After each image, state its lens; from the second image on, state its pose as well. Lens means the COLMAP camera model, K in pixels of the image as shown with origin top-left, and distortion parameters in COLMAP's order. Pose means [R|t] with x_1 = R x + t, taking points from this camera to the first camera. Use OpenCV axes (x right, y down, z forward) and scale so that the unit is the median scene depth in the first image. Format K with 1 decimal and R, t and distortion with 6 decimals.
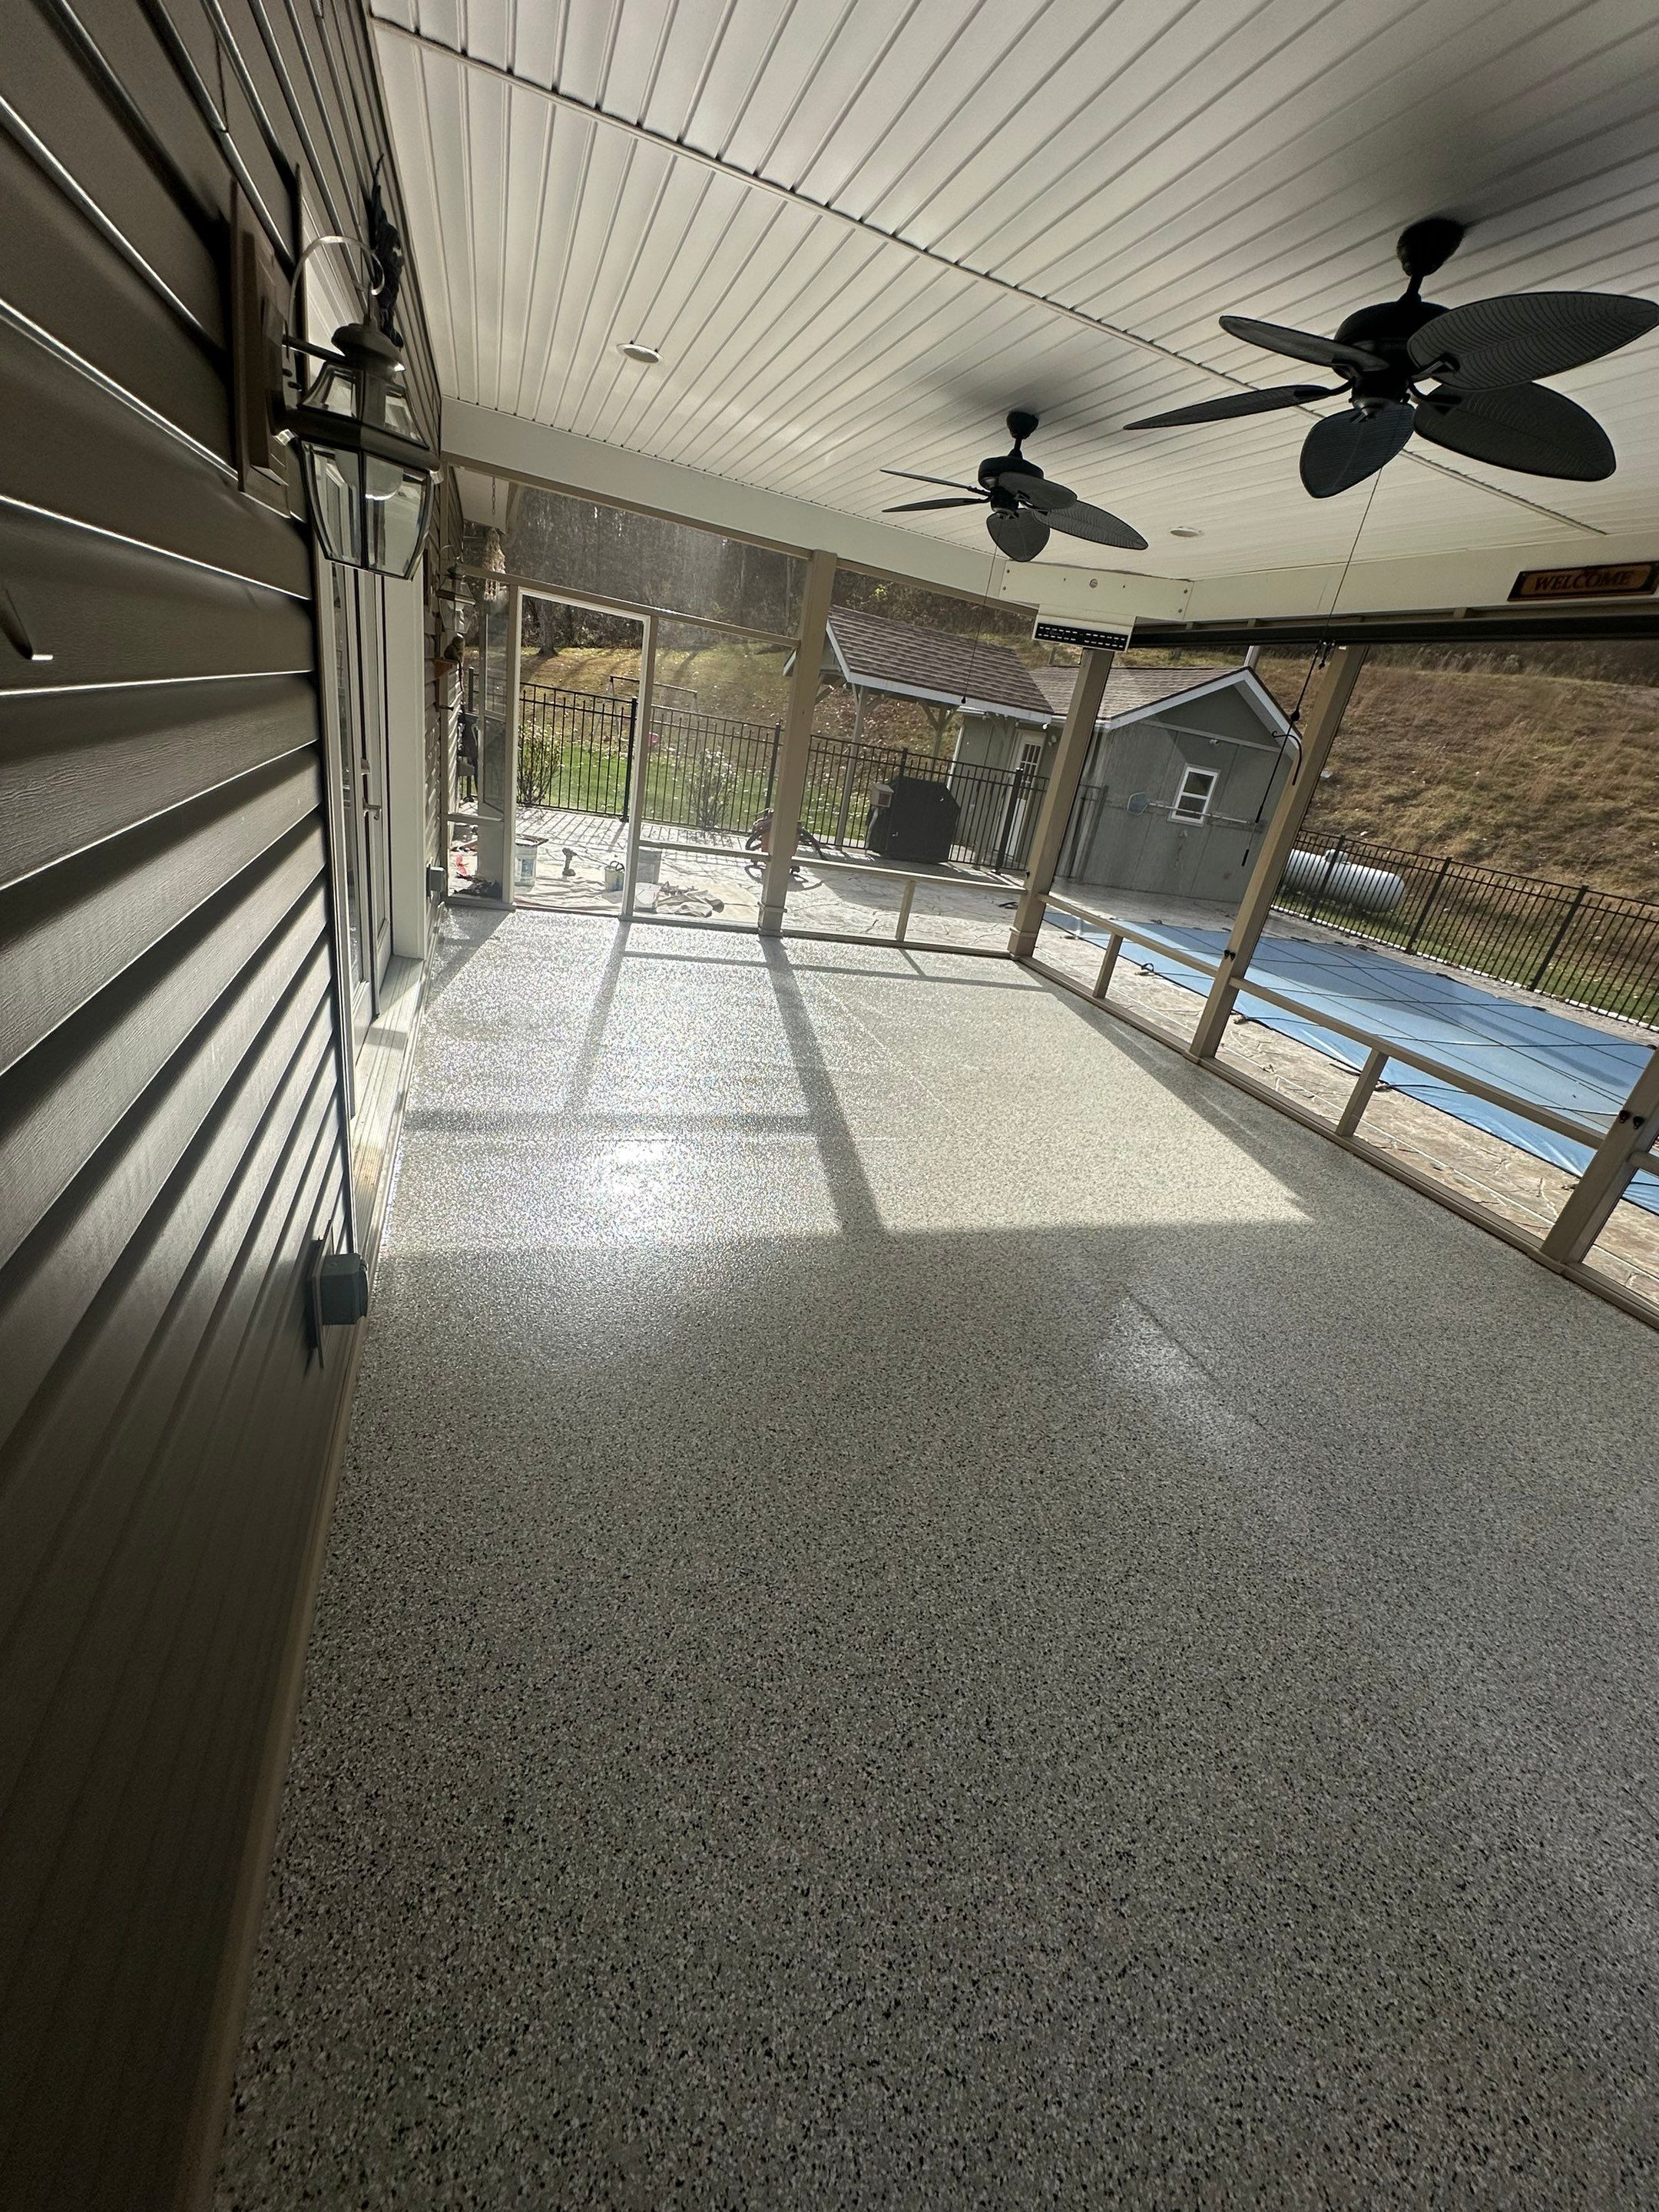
lens RADIAL K [[879.7, 0, 830.5], [0, 879.7, 1103.2], [0, 0, 1]] dist [-0.001407, 0.000375]
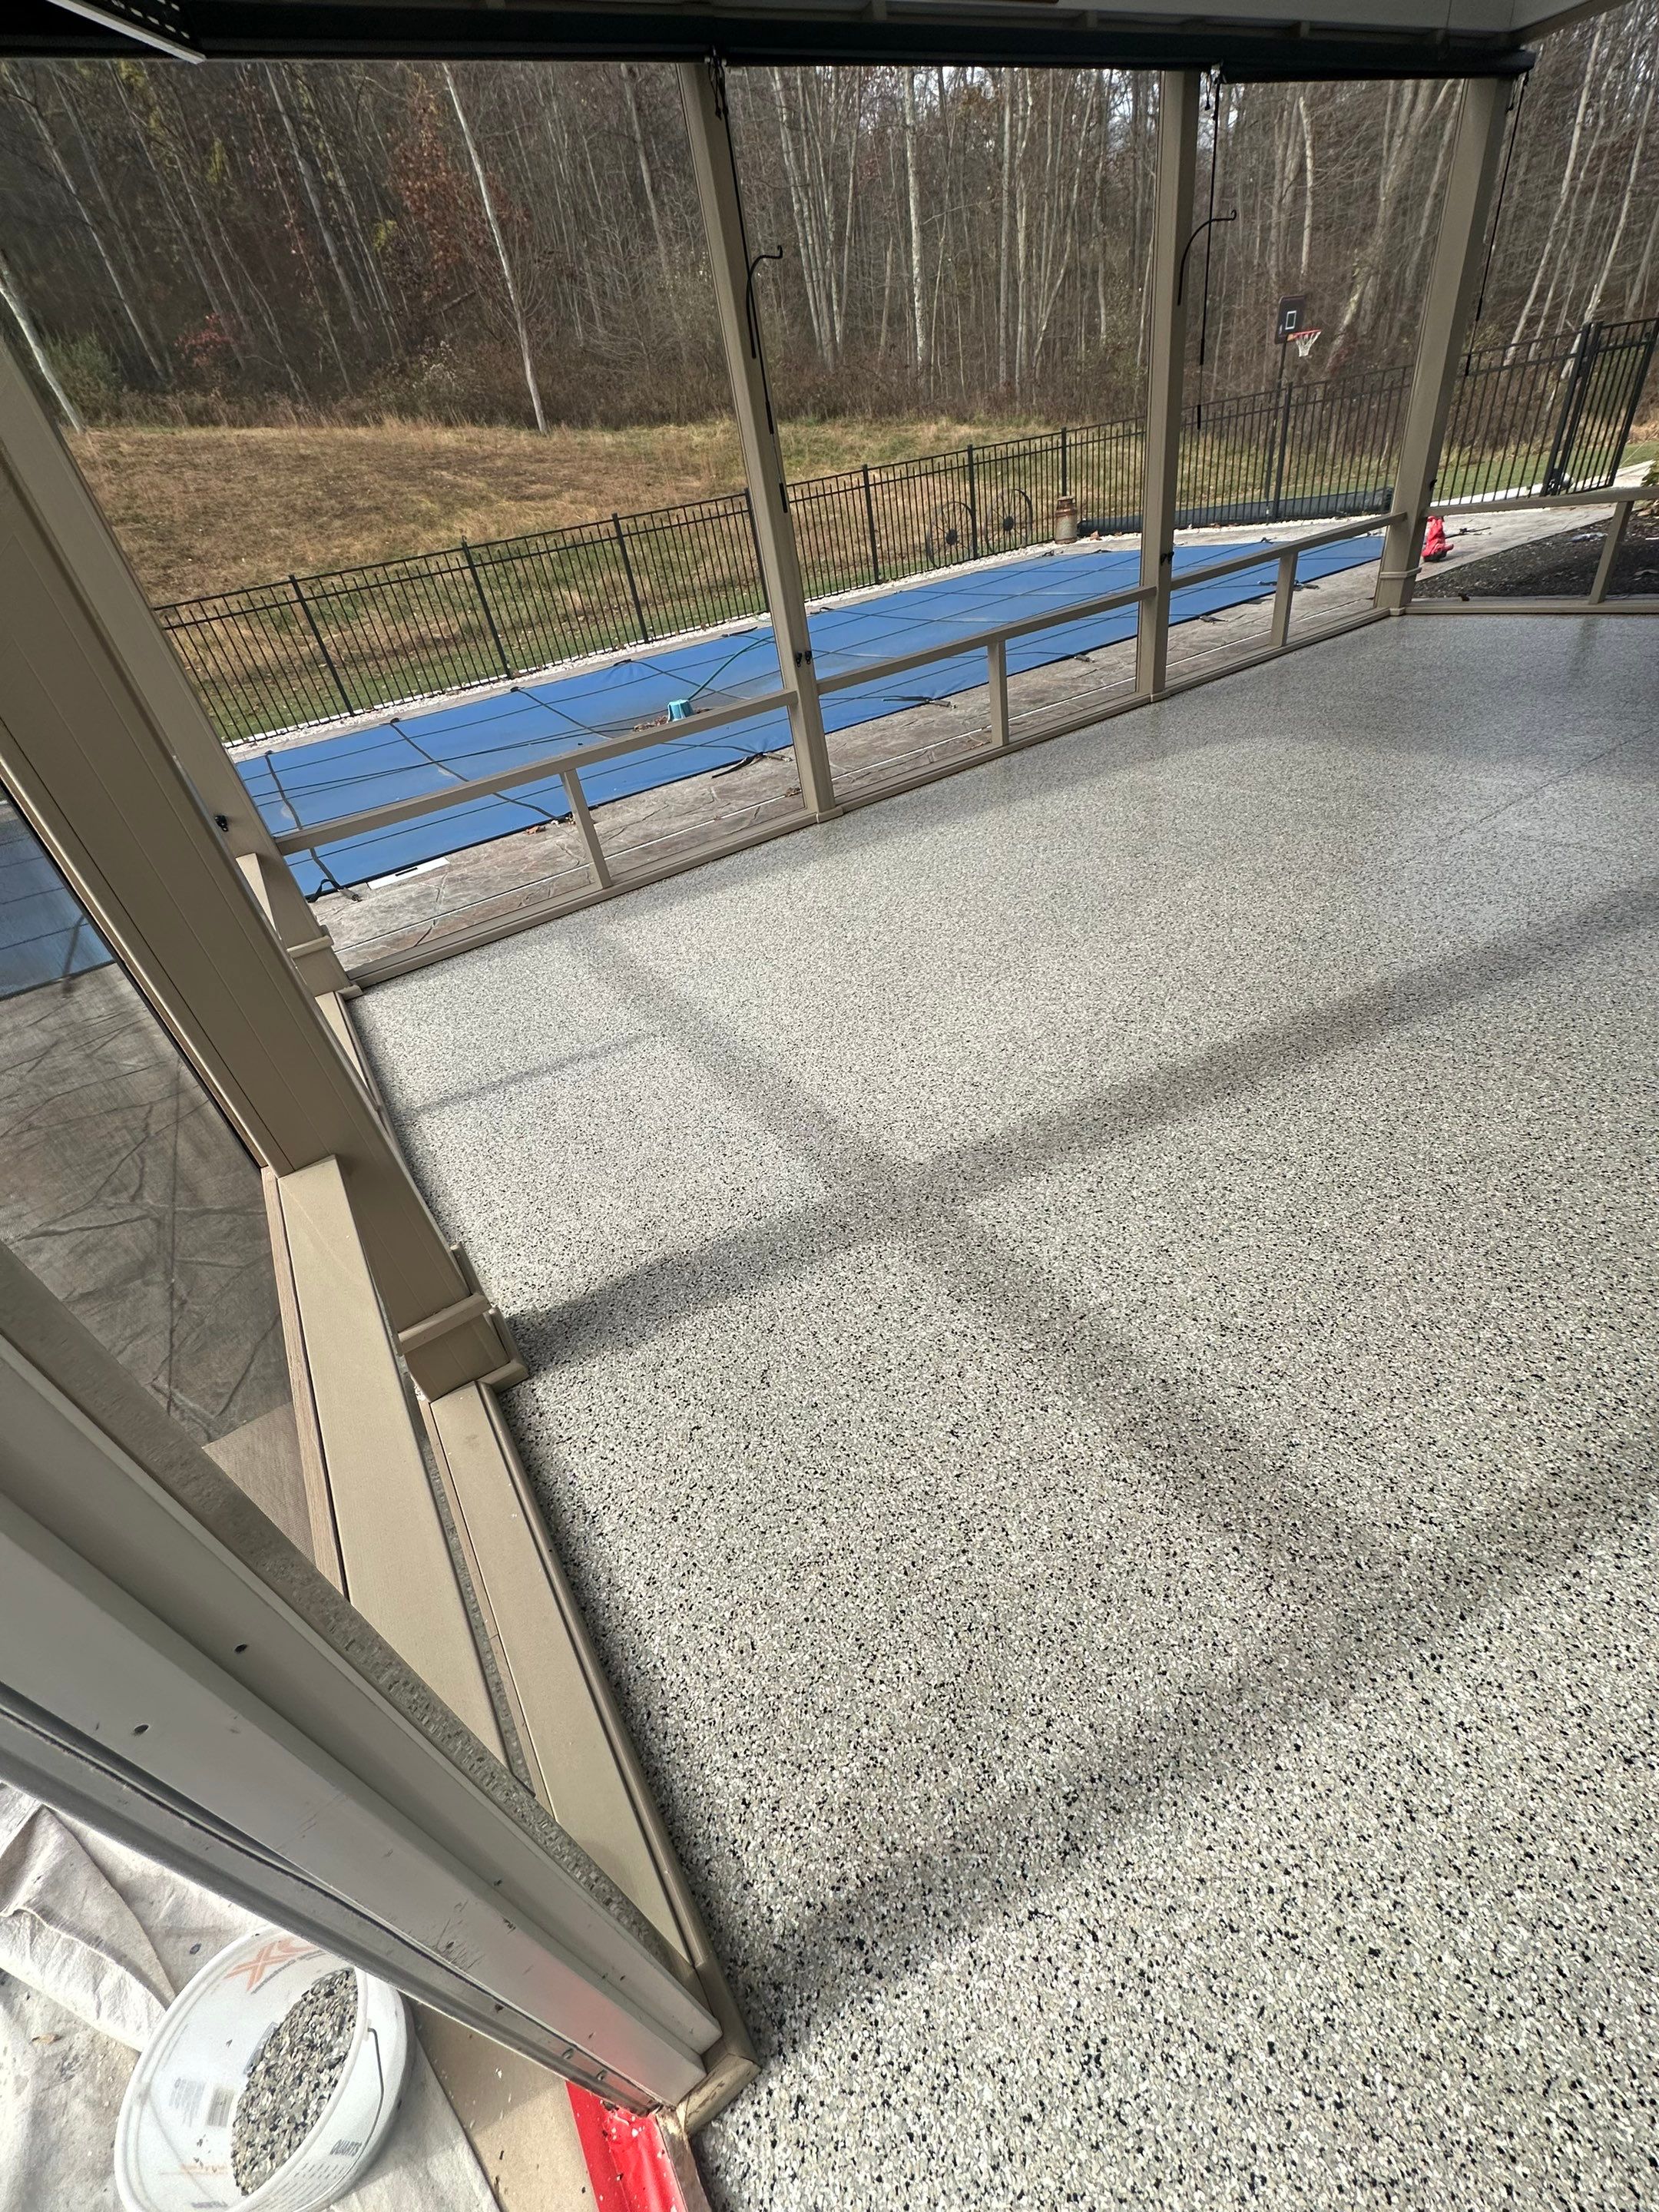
lens RADIAL K [[879.7, 0, 829.9], [0, 879.7, 1102.9], [0, 0, 1]] dist [-0.001407, 0.000375]
pose [[-0.254635, -0.664121, 0.702926, -0.268317], [0.485881, 0.540610, 0.686776, -0.429837], [-0.836111, 0.516415, 0.185025, 0.994586]]
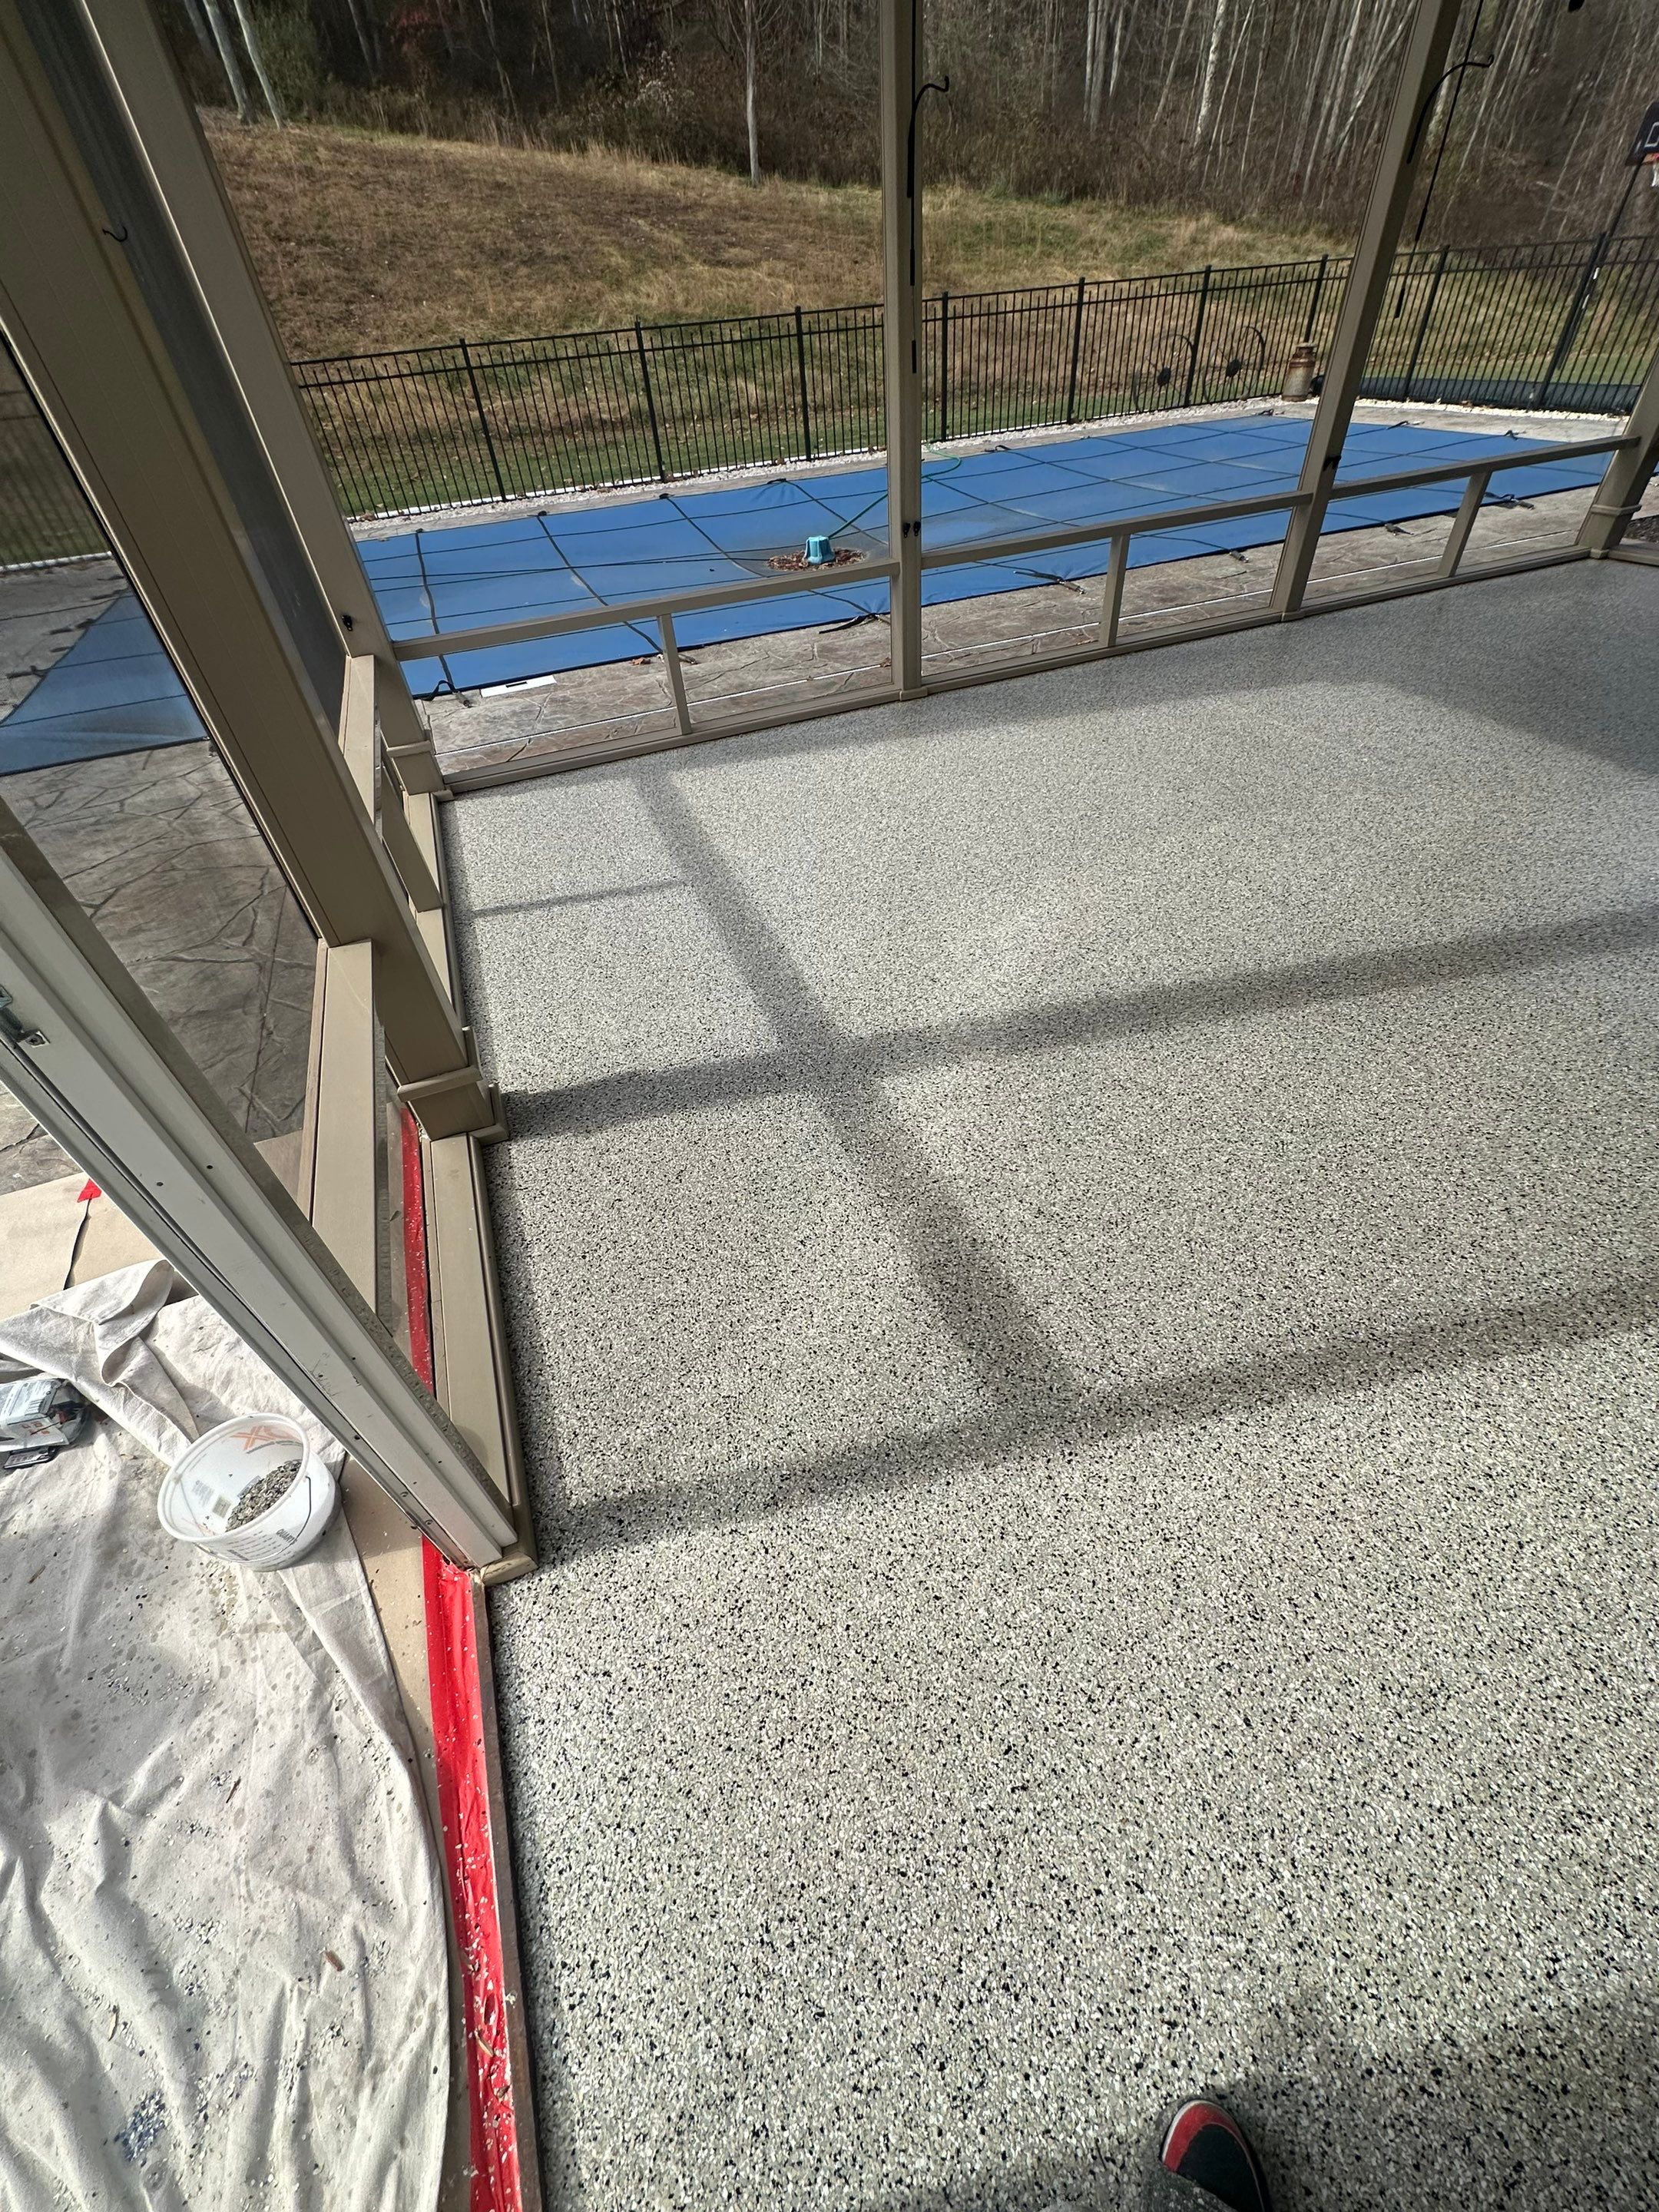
lens RADIAL K [[879.7, 0, 830.4], [0, 879.7, 1104.0], [0, 0, 1]] dist [-0.001407, 0.000375]
pose [[-0.046902, -0.794030, 0.606066, -0.320444], [0.452077, 0.524167, 0.721717, -0.445141], [-0.890745, 0.307839, 0.334378, 0.925944]]
